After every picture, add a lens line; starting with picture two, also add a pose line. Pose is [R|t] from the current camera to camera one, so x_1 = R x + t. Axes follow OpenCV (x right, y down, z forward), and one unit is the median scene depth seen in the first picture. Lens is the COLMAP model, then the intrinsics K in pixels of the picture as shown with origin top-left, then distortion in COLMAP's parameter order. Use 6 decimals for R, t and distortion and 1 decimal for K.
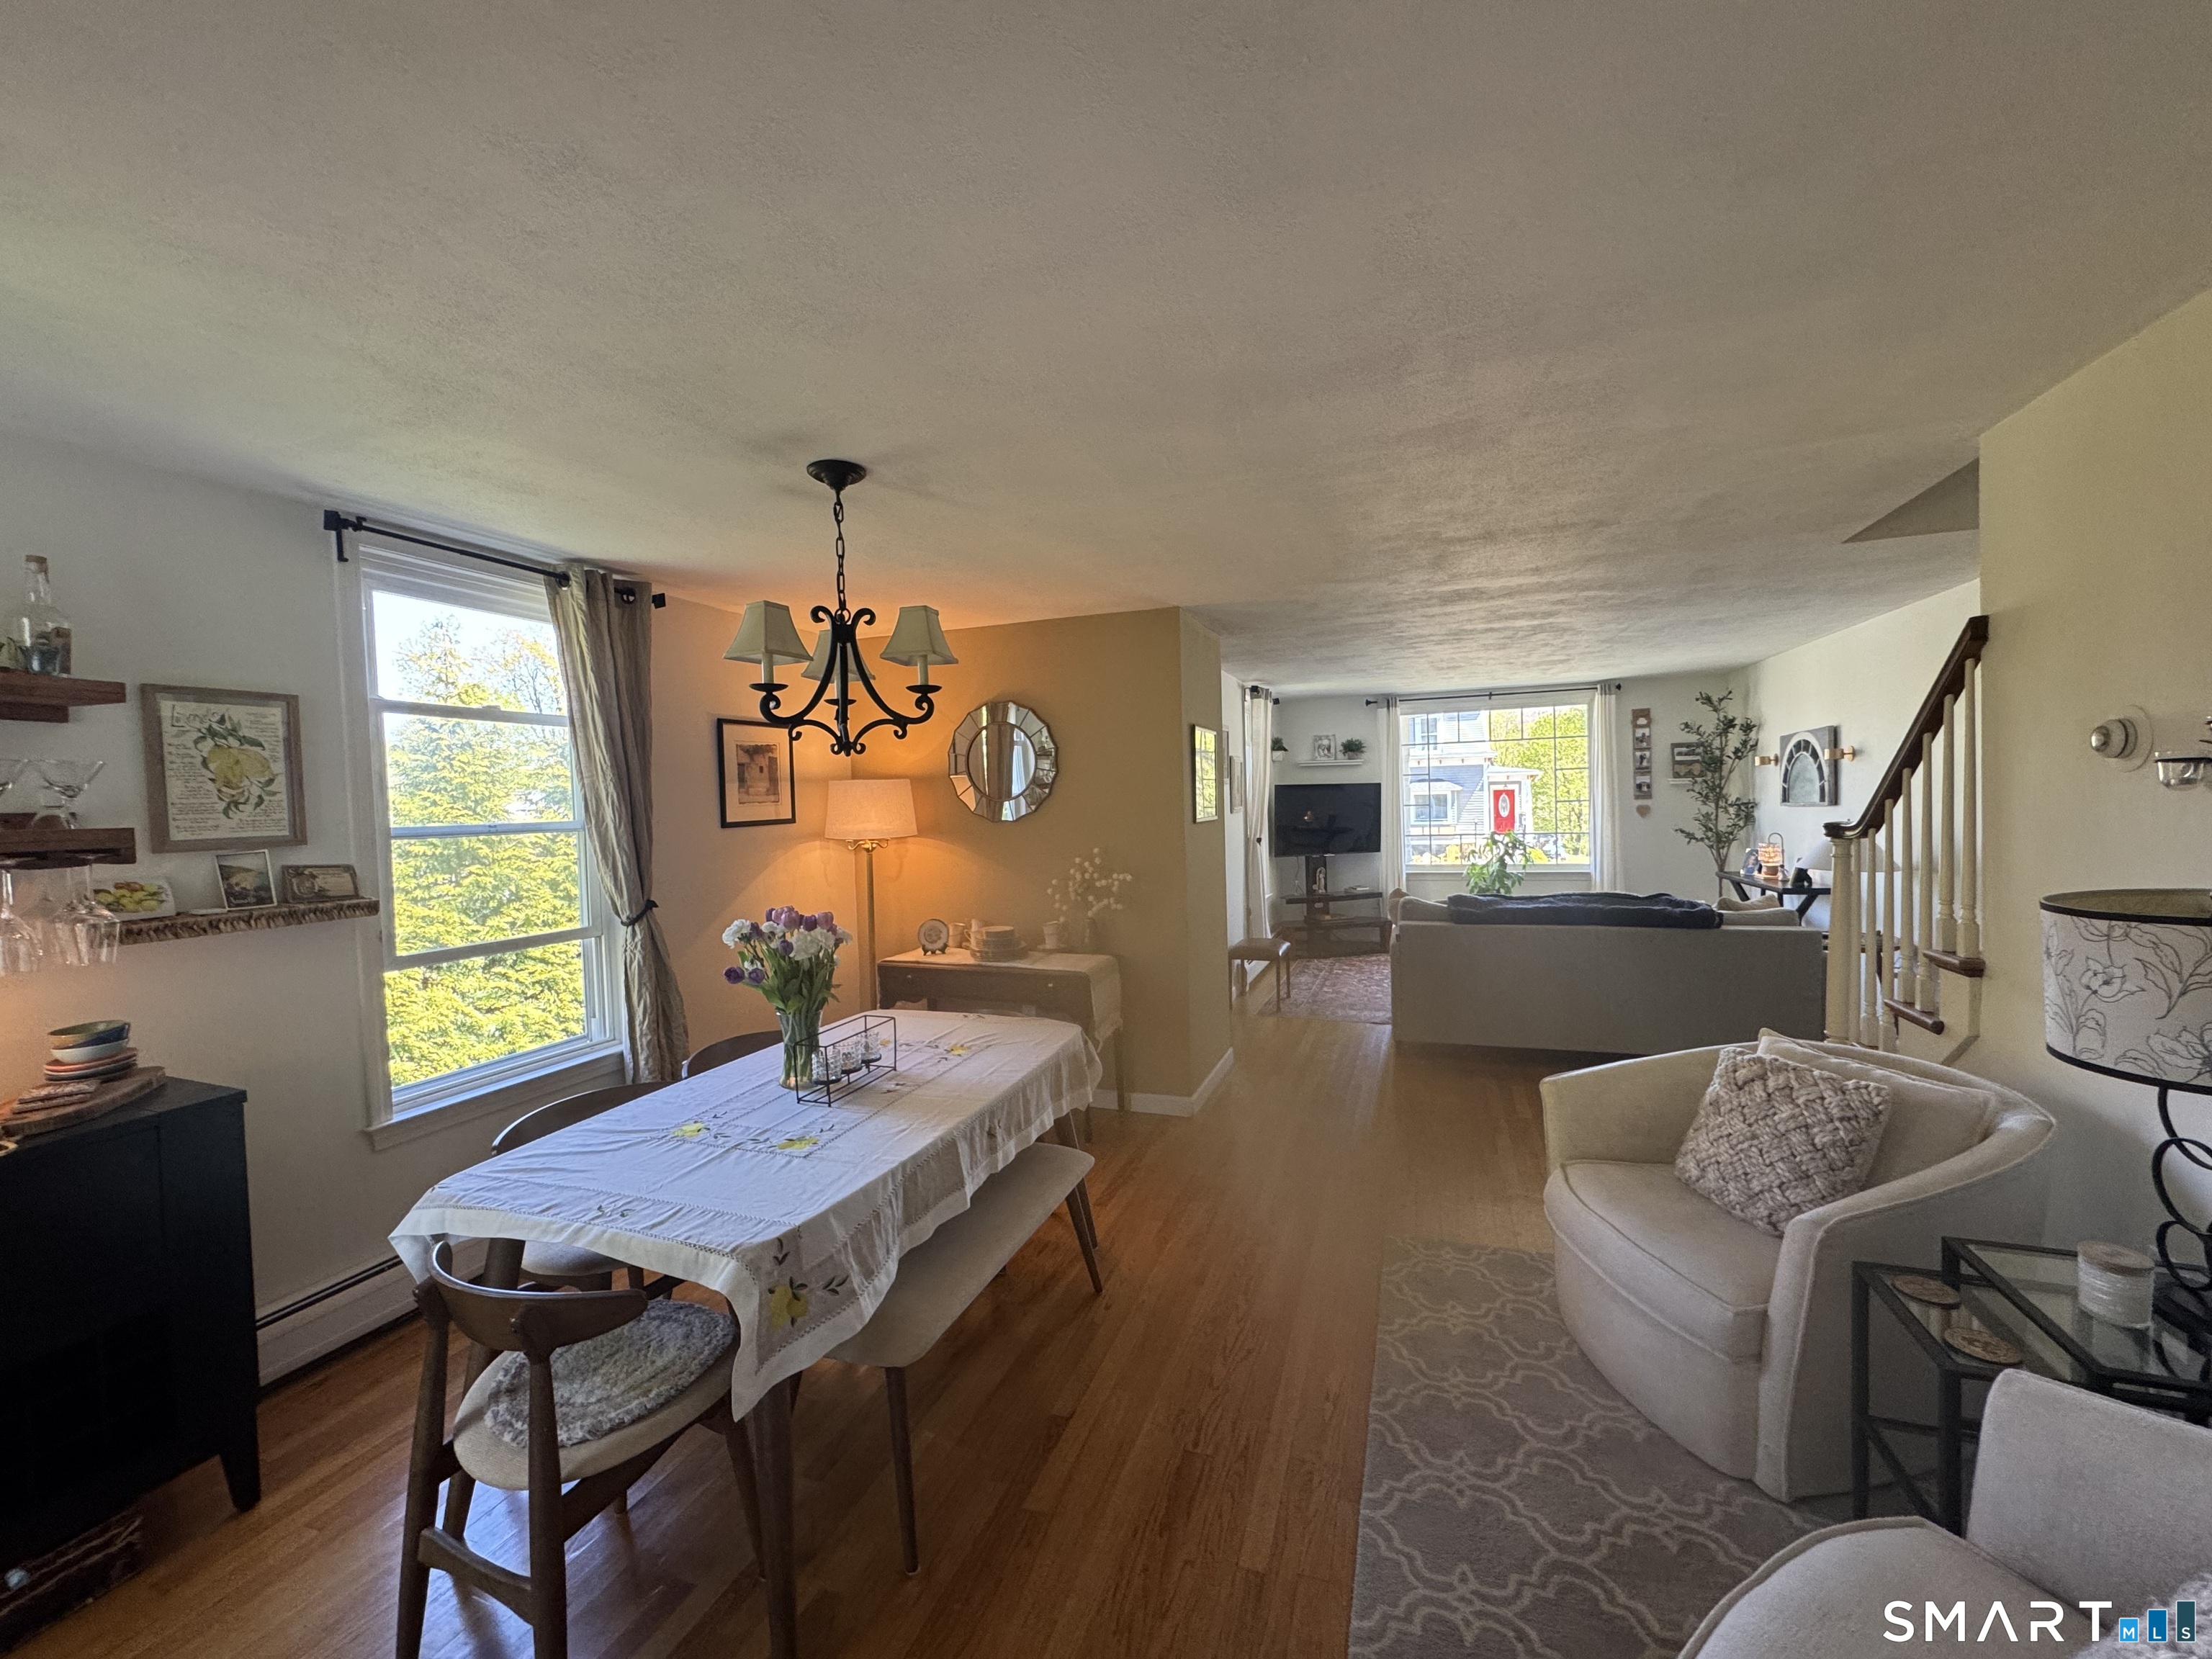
lens RADIAL K [[886.8, 0, 1102.2], [0, 886.8, 830.2], [0, 0, 1]] dist [-0.003388, 0.000180]
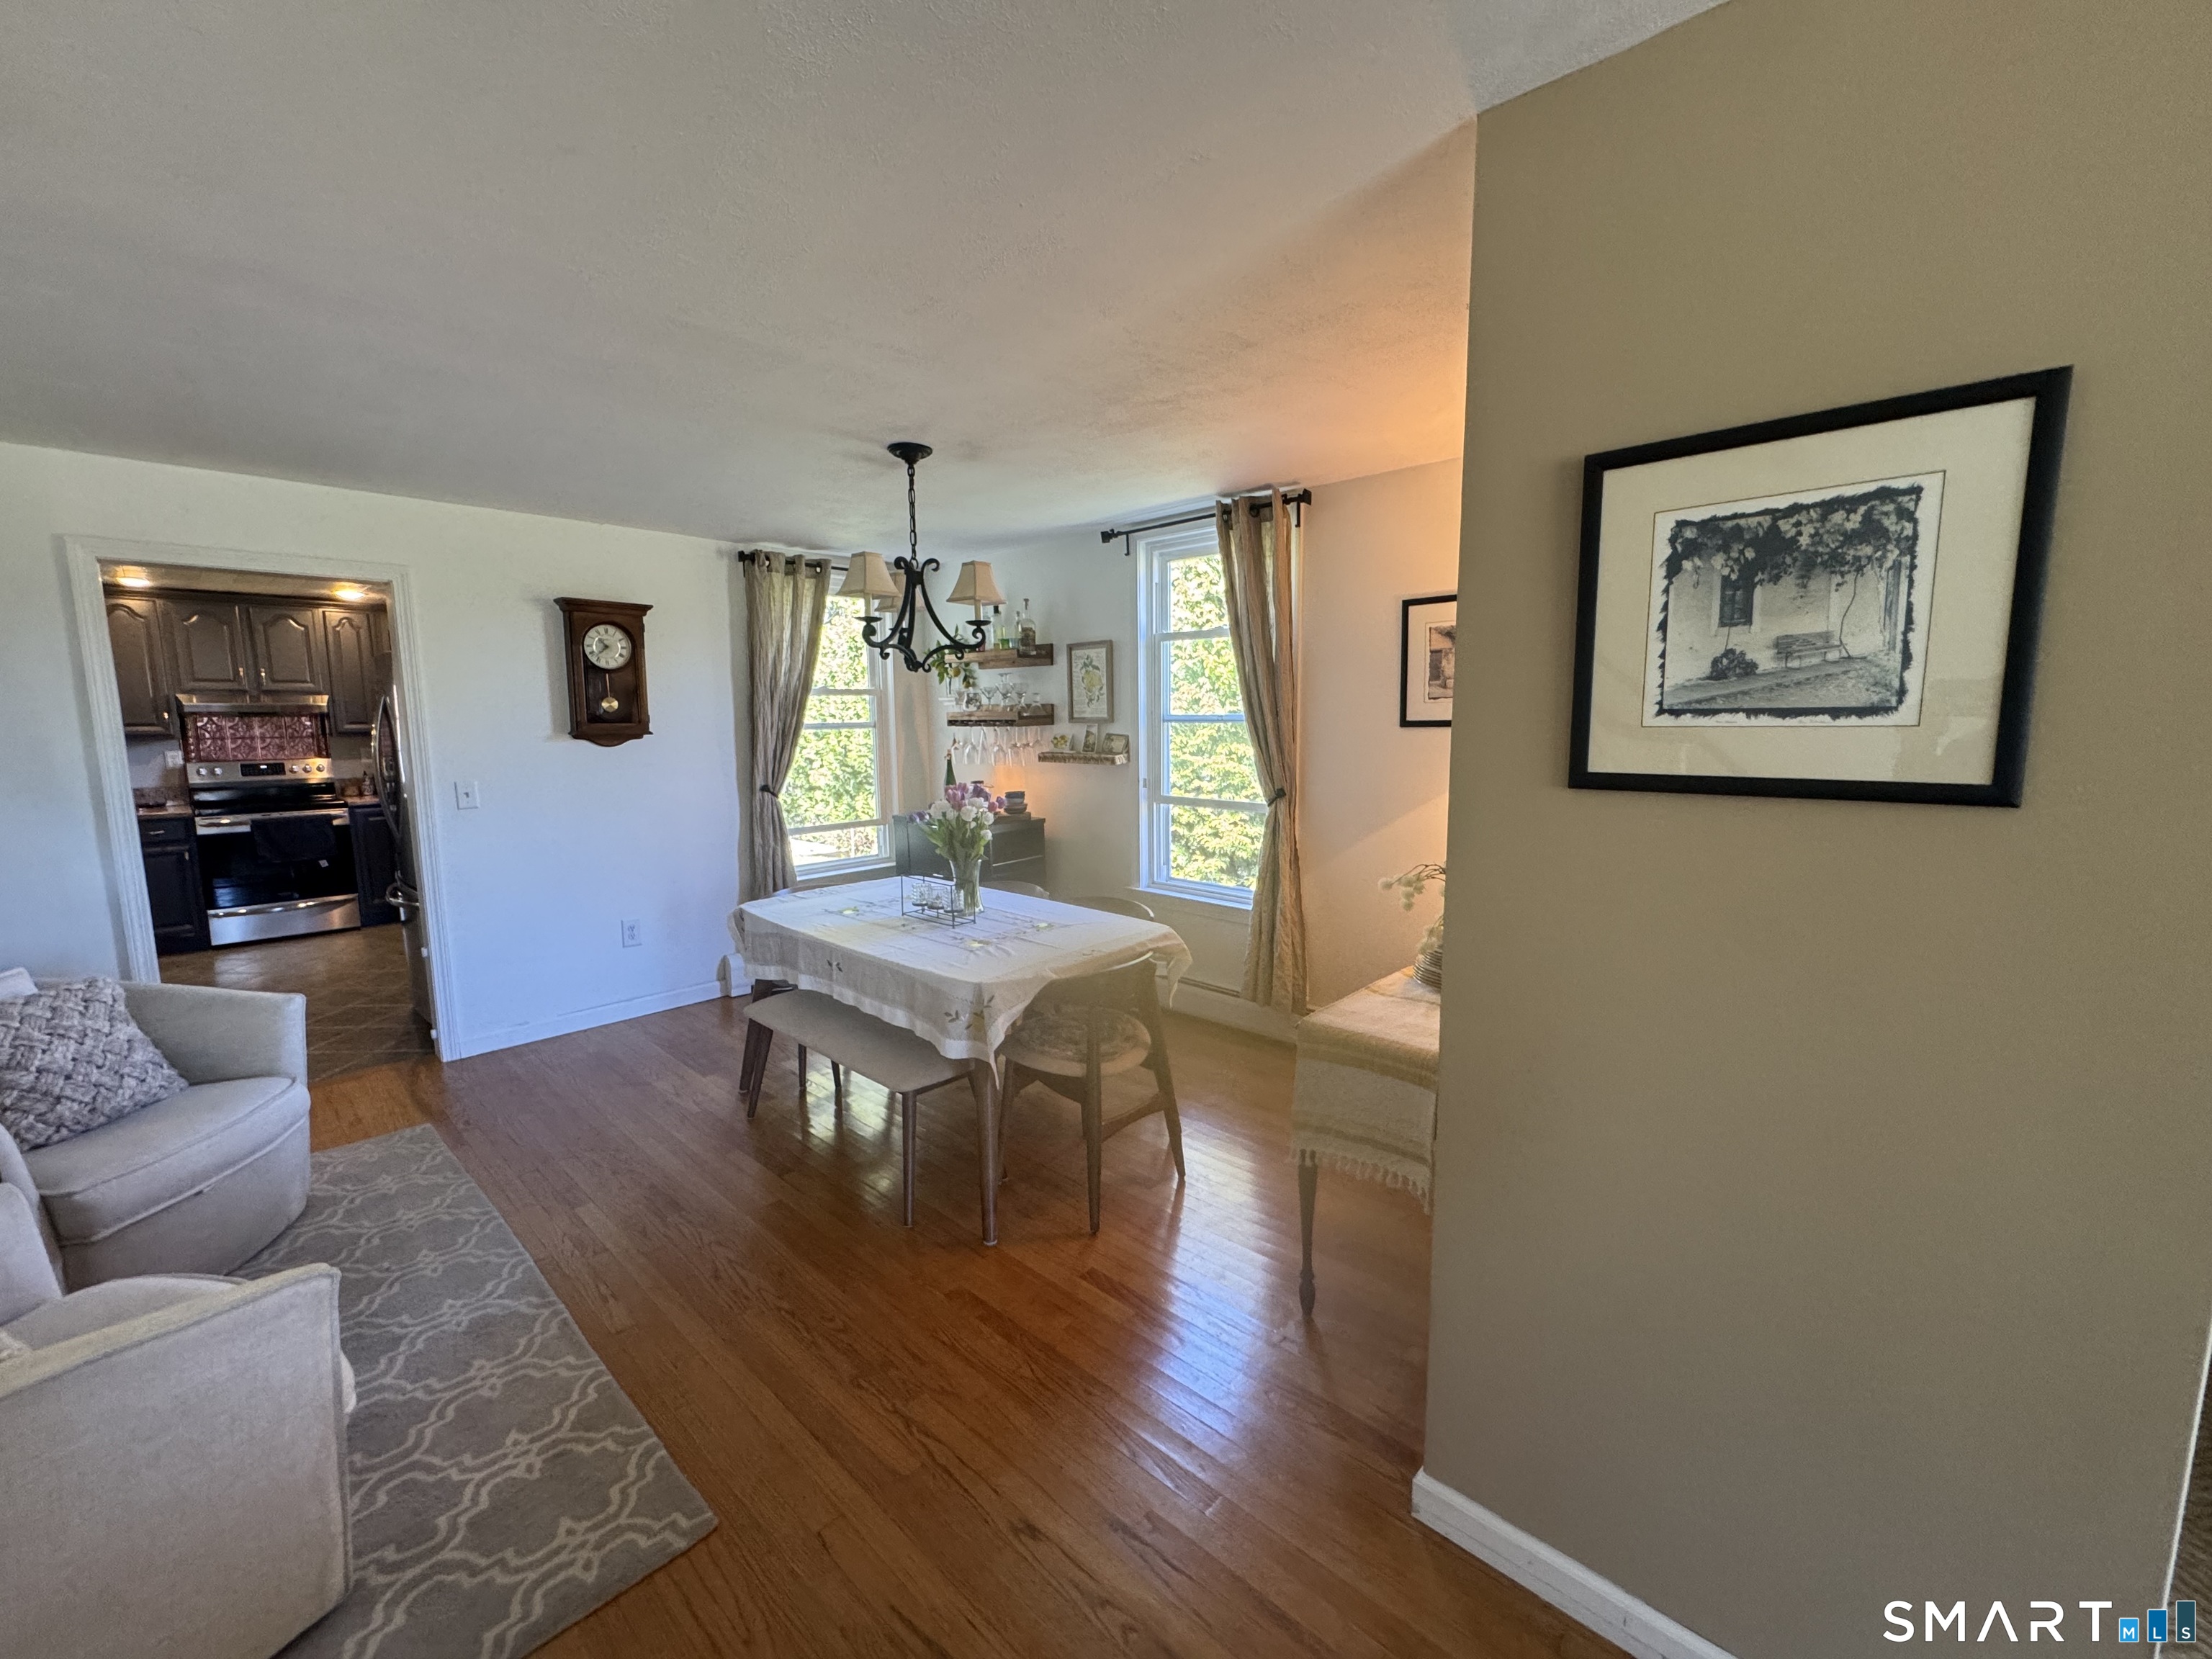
lens RADIAL K [[886.8, 0, 1102.2], [0, 886.8, 830.2], [0, 0, 1]] dist [-0.003388, 0.000180]
pose [[-0.395224, 0.155441, -0.905338, 0.473221], [-0.009819, 0.984807, 0.173372, -0.048312], [0.918532, 0.077410, -0.387693, 1.007250]]
